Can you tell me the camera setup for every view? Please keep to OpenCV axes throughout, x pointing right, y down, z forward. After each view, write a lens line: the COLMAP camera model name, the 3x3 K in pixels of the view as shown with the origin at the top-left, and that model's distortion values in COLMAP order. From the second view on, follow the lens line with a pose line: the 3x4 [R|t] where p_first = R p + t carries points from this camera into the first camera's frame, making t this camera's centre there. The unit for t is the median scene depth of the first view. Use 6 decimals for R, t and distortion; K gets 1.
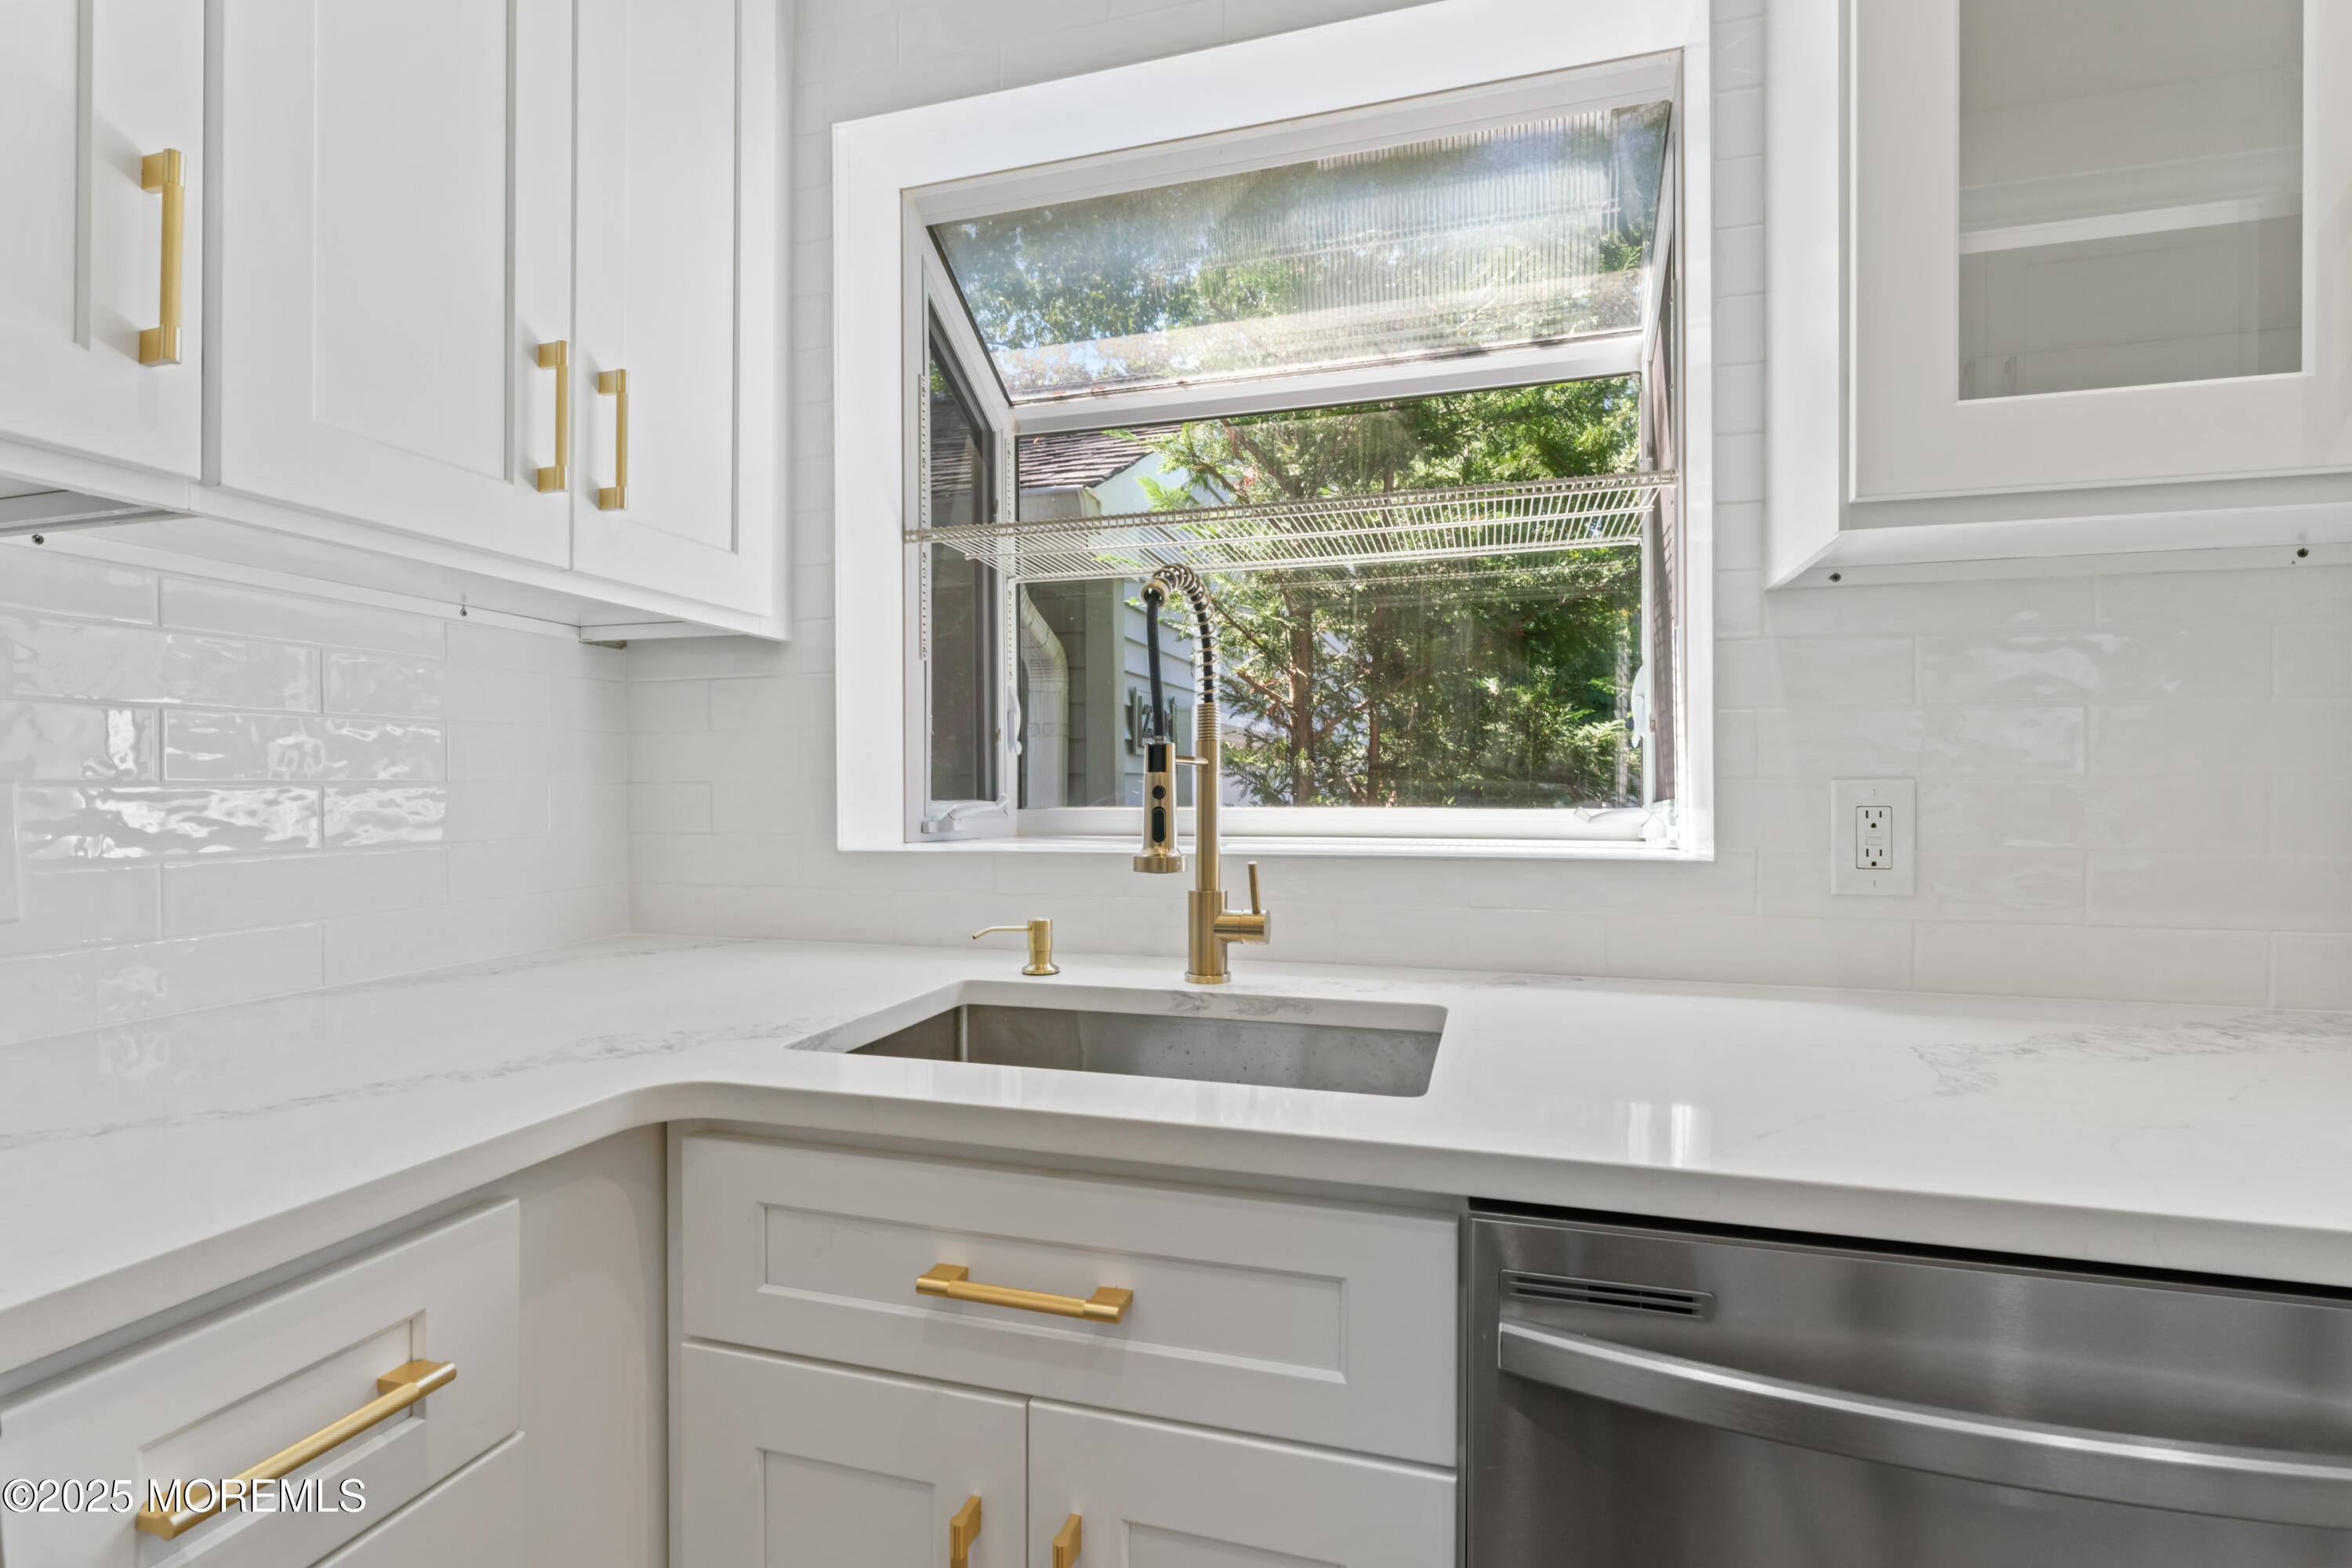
lens RADIAL K [[1104.5, 0, 1171.1], [0, 1104.5, 789.0], [0, 0, 1]] dist [-0.002597, -0.000657]
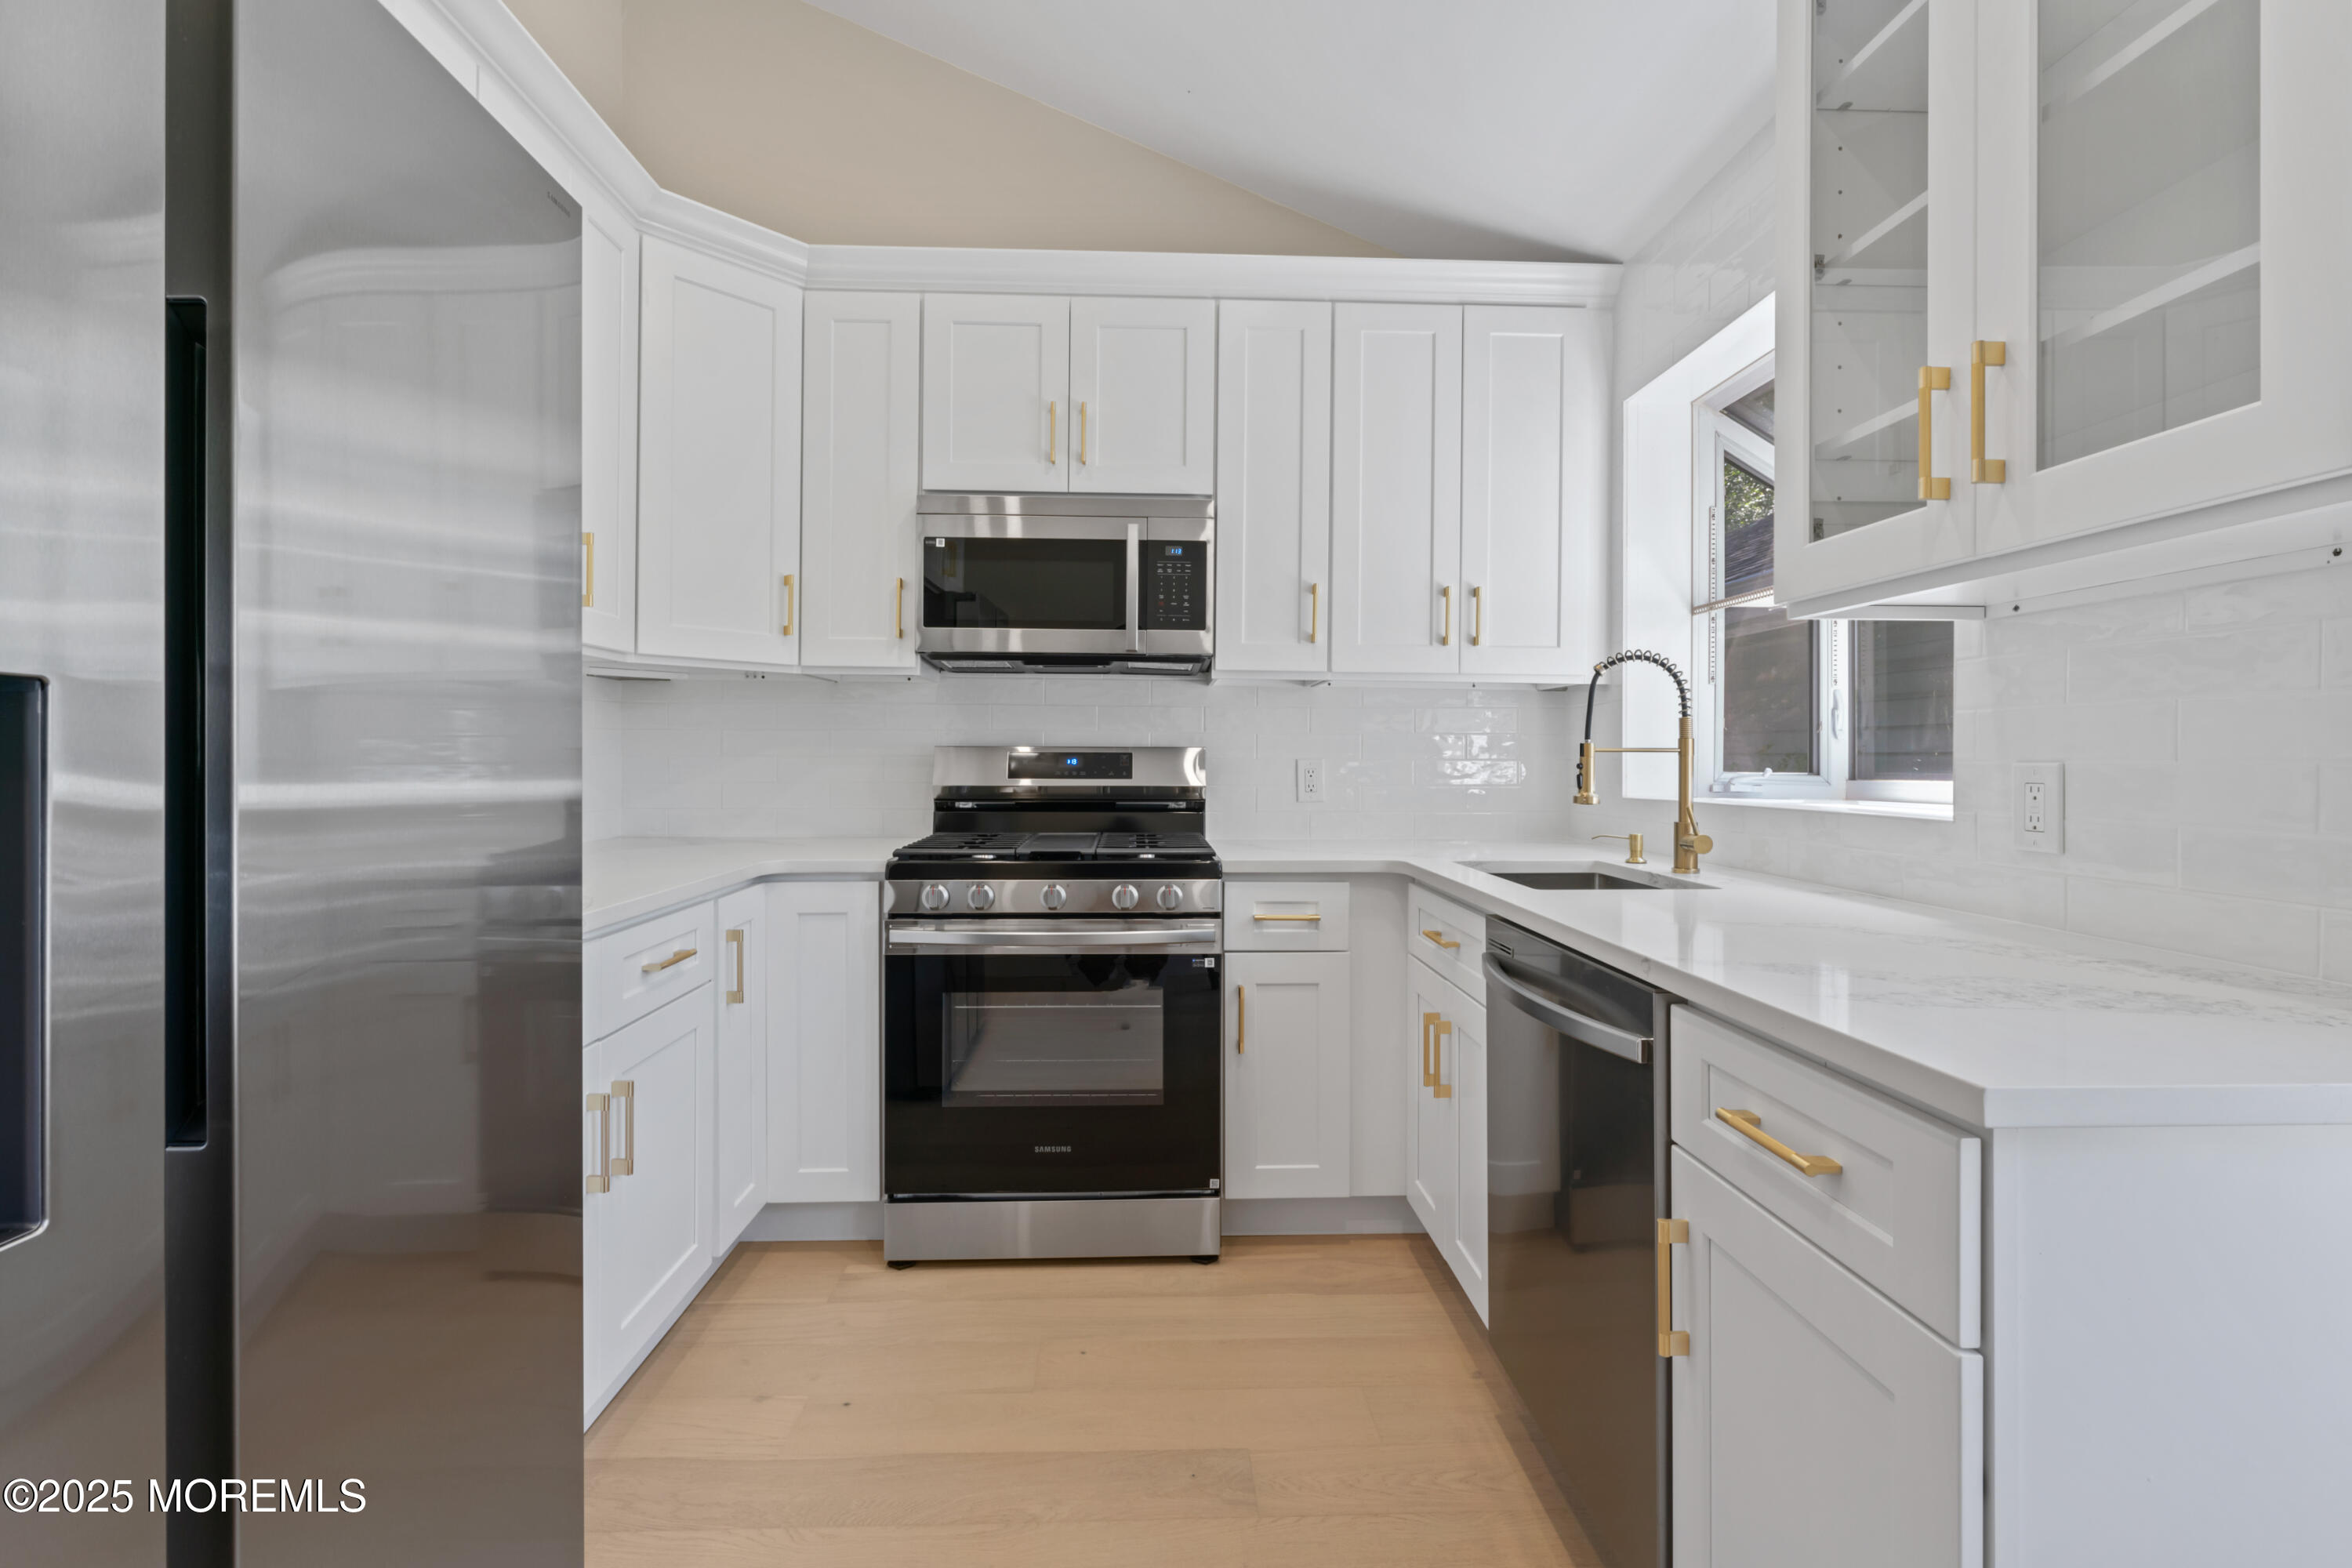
lens RADIAL K [[1104.5, 0, 1177.9], [0, 1104.5, 766.1], [0, 0, 1]] dist [-0.002597, -0.000657]
pose [[0.319143, 0.010160, -0.947652, 1.527185], [-0.006253, 0.999943, 0.008615, -0.009047], [0.947686, 0.003176, 0.319189, -0.362869]]
